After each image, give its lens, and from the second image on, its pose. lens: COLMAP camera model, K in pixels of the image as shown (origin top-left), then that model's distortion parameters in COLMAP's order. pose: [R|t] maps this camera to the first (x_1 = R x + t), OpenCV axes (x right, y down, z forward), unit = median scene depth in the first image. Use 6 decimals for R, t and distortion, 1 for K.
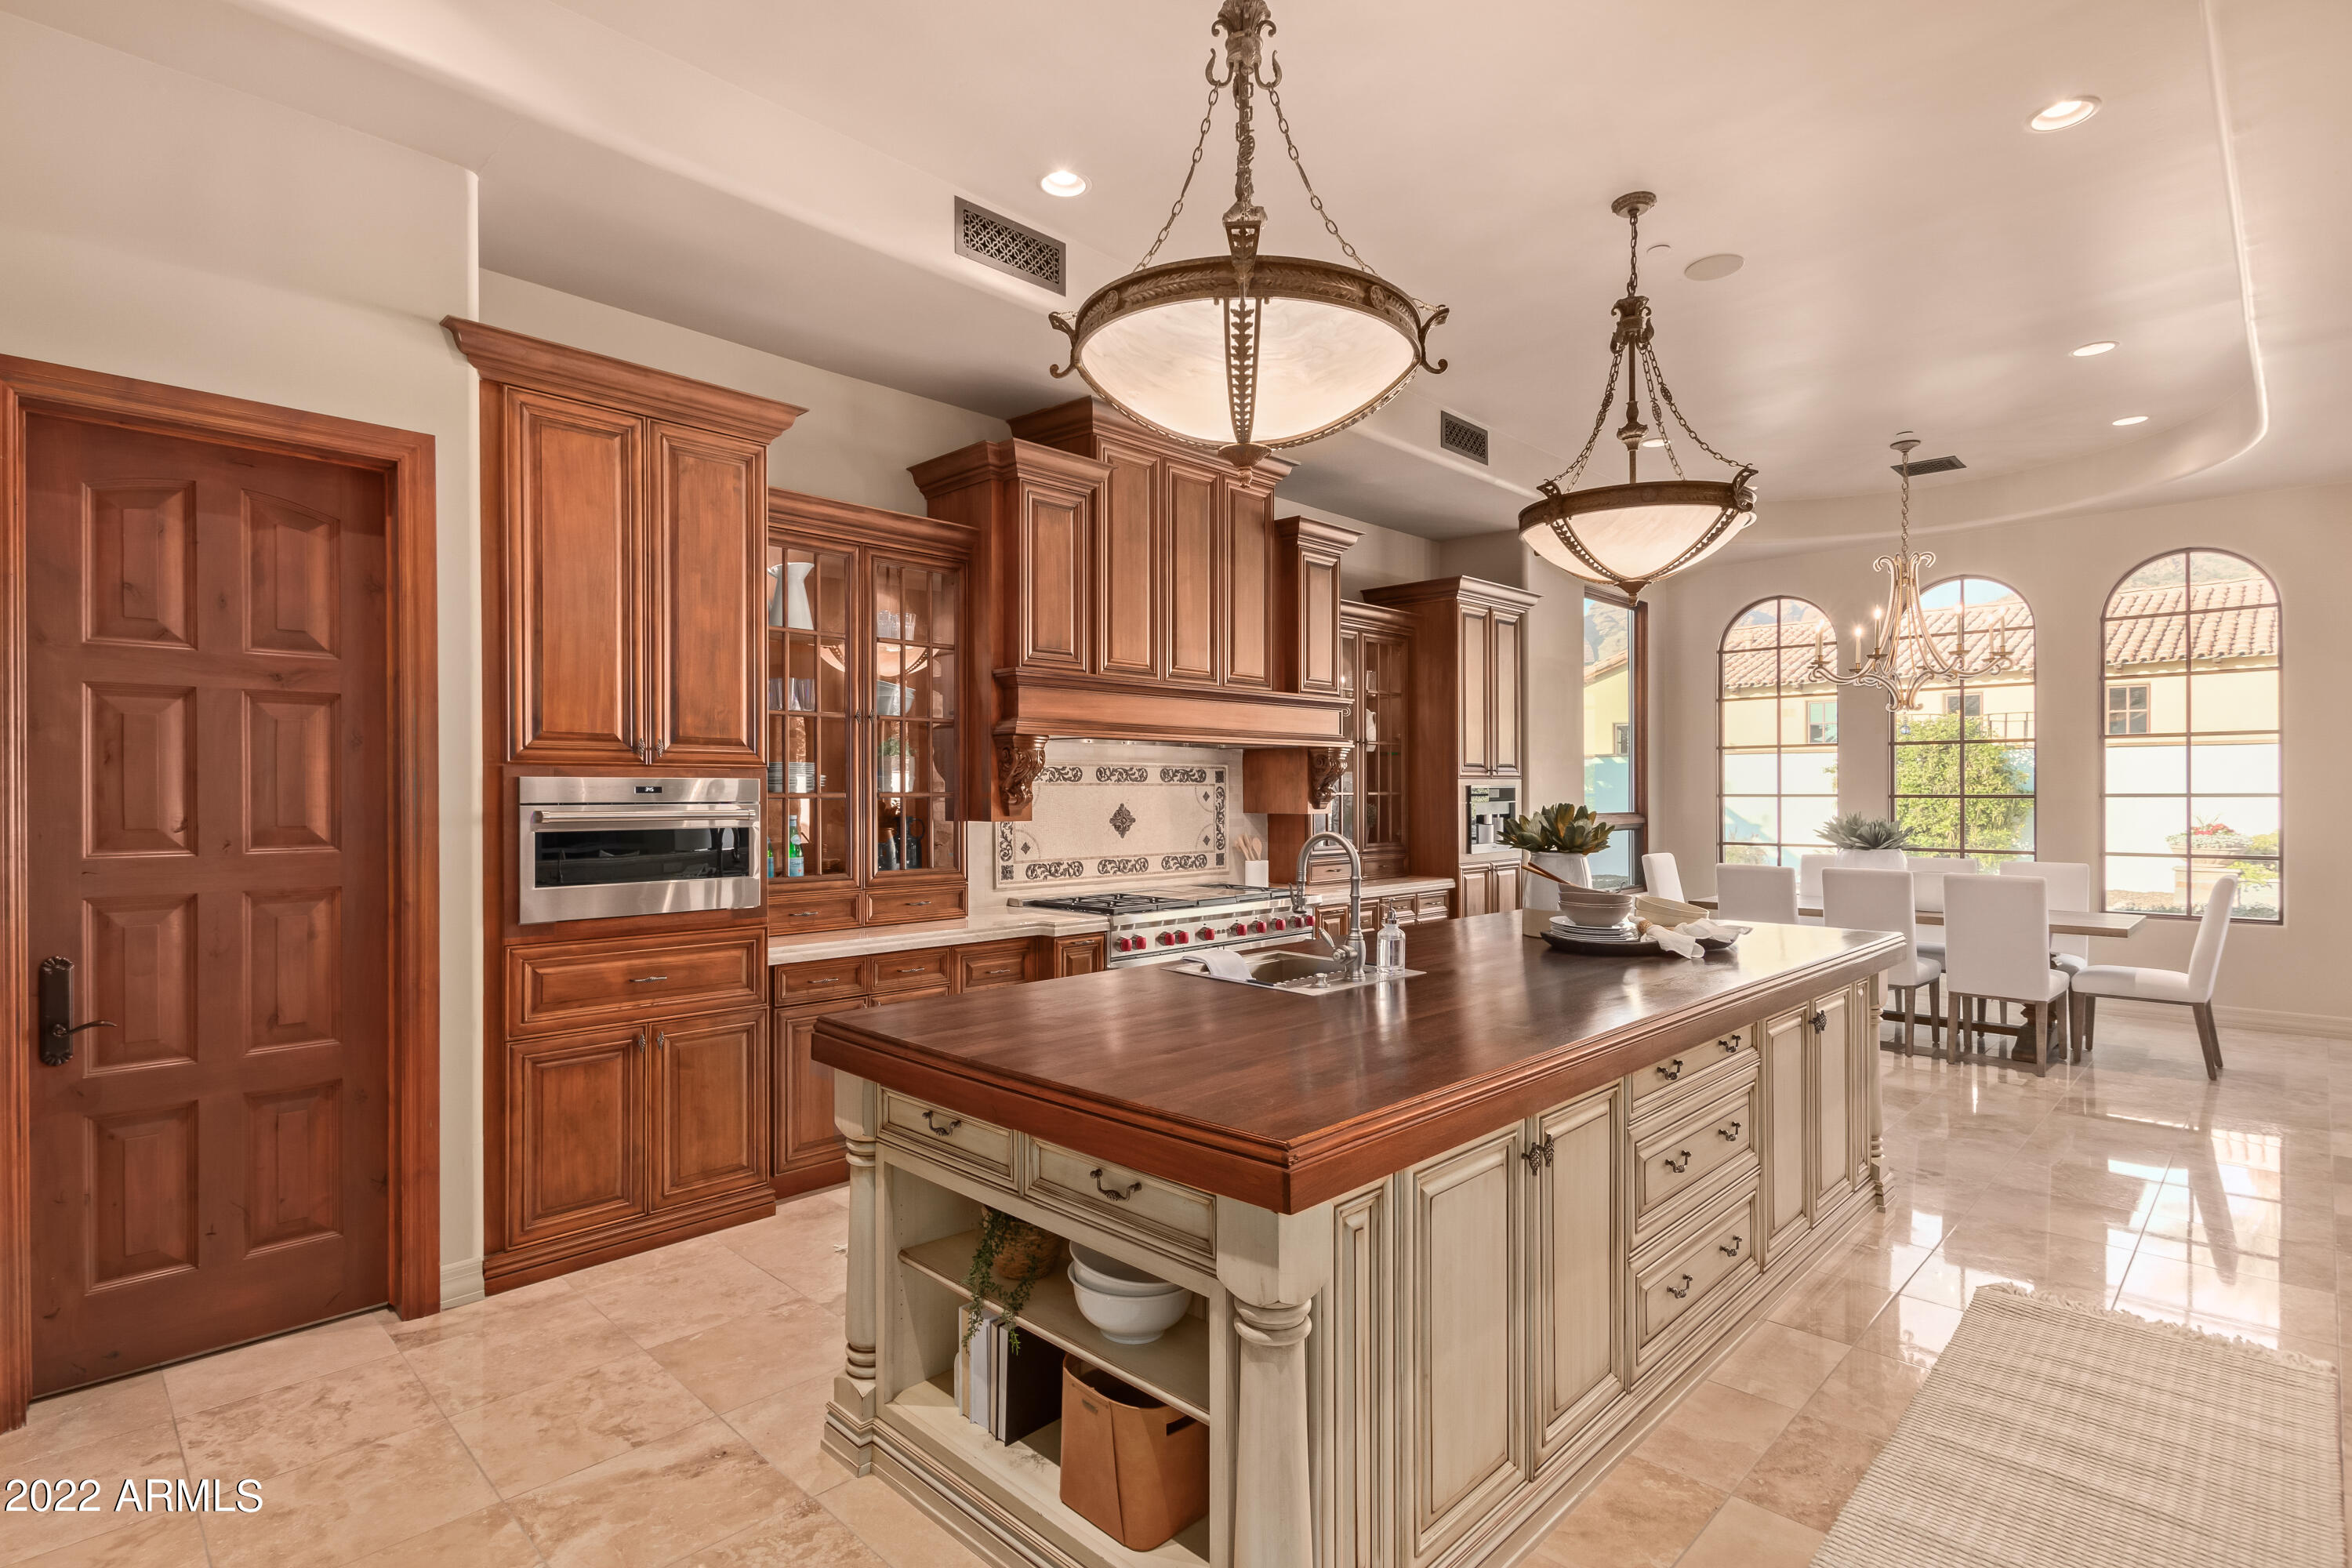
lens RADIAL K [[1147.6, 0, 1172.4], [0, 1147.6, 795.6], [0, 0, 1]] dist [-0.001575, -0.000118]
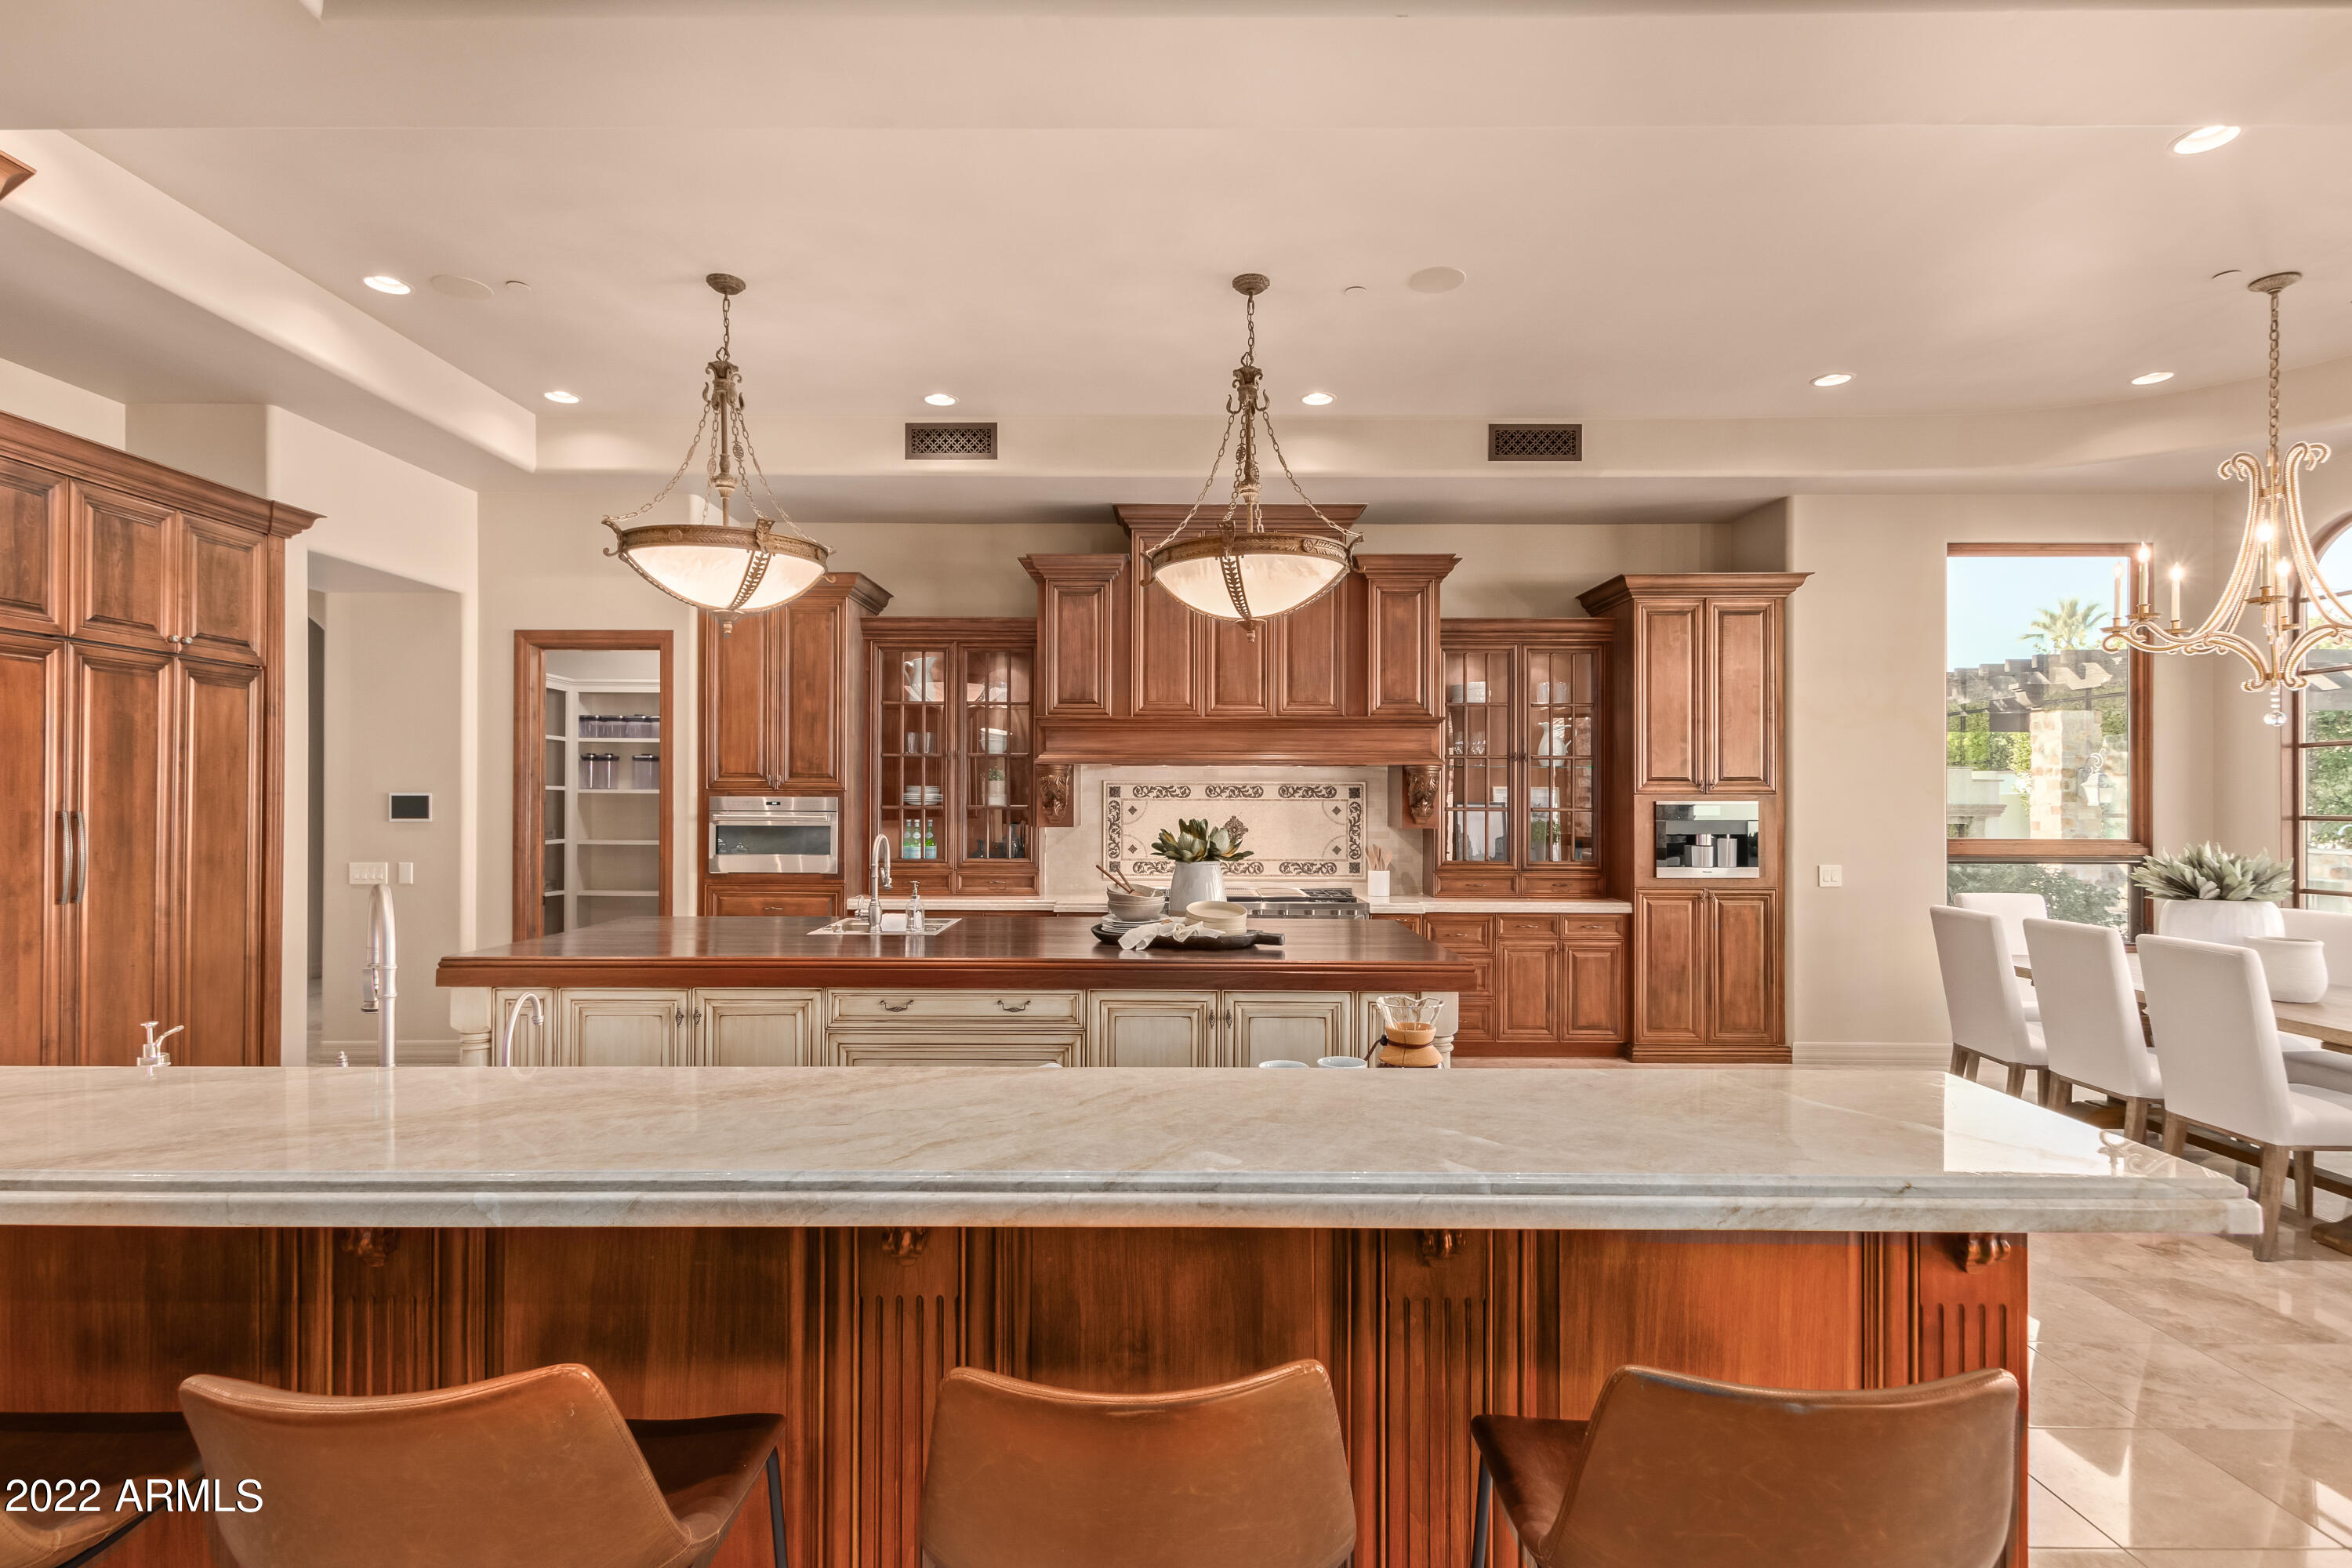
lens RADIAL K [[1147.6, 0, 1172.4], [0, 1147.6, 795.6], [0, 0, 1]] dist [-0.001575, -0.000118]
pose [[0.696809, -0.001779, -0.717255, 0.832264], [-0.006687, 0.999937, -0.008977, -0.003190], [0.717226, 0.011051, 0.696753, 0.125382]]
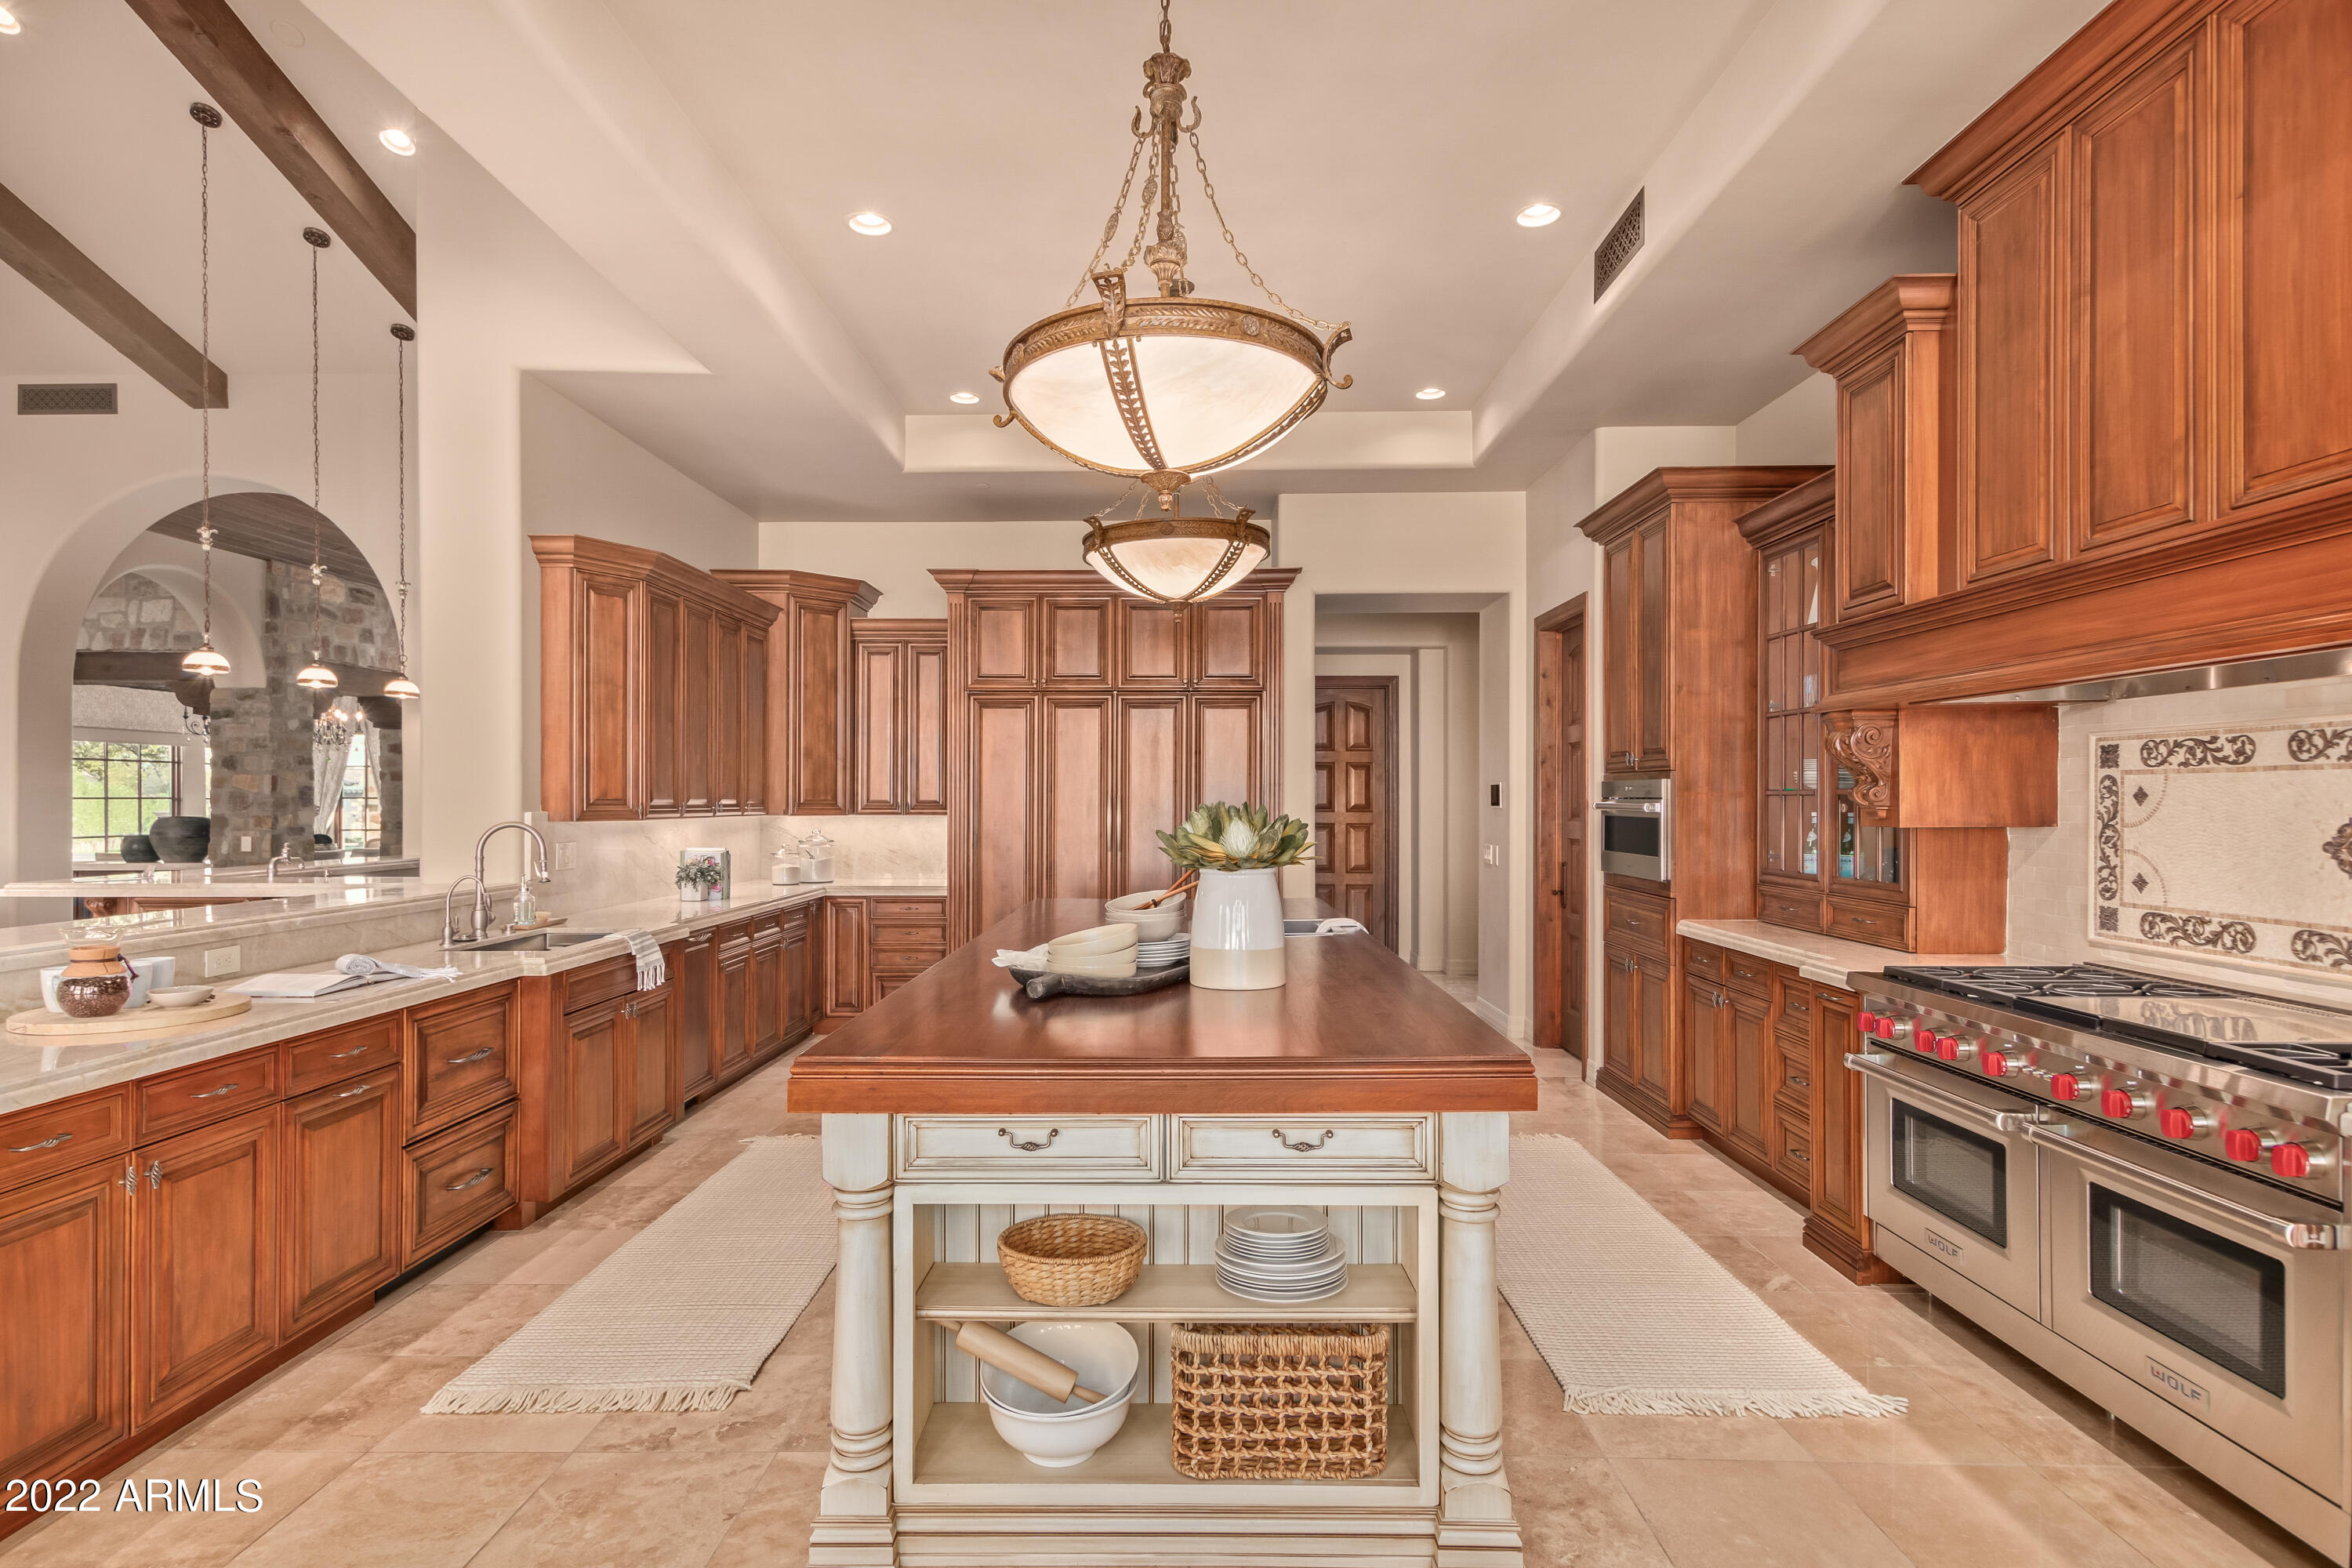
lens RADIAL K [[1129.0, 0, 1176.0], [0, 1129.0, 784.0], [0, 0, 1]] dist [-0.043279, -0.000441]
pose [[-0.723201, -0.005659, -0.690614, 0.602642], [0.000965, 0.999957, -0.009205, 0.000581], [0.690637, -0.007323, -0.723165, 1.057807]]
